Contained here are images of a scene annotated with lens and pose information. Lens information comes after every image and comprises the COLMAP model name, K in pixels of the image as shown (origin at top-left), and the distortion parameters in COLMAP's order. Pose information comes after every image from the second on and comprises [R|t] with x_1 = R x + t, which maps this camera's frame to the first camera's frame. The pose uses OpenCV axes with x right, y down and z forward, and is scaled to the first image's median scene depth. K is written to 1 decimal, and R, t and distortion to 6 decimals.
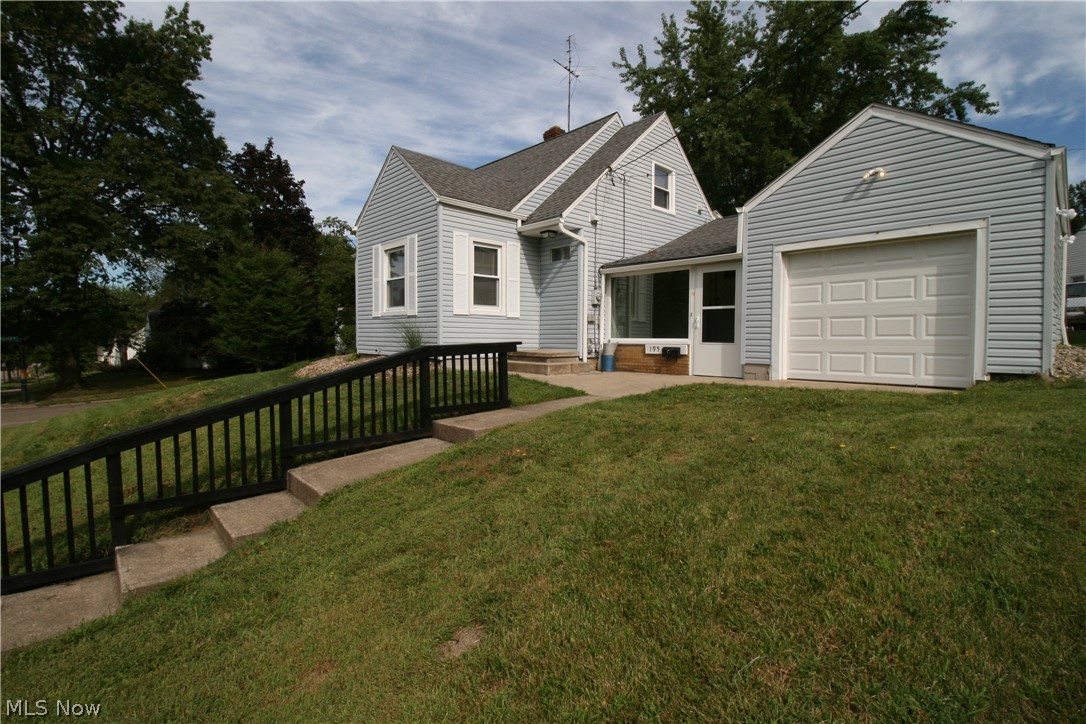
lens RADIAL K [[505.4, 0, 546.6], [0, 505.4, 353.7], [0, 0, 1]] dist [-0.000396, -0.013665]
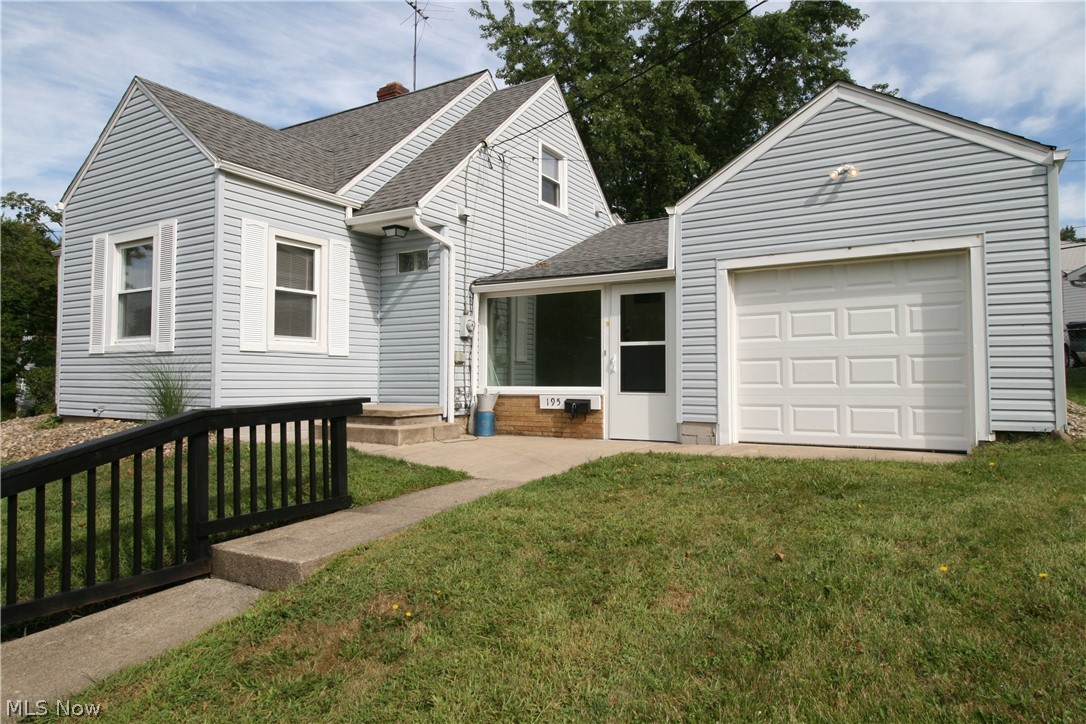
lens RADIAL K [[673.9, 0, 546.2], [0, 673.9, 354.9], [0, 0, 1]] dist [0.001120, -0.003843]
pose [[0.964024, 0.004112, 0.265785, -0.043010], [0.014000, 0.997707, -0.066216, -0.012986], [-0.265448, 0.067555, 0.961756, 0.110443]]
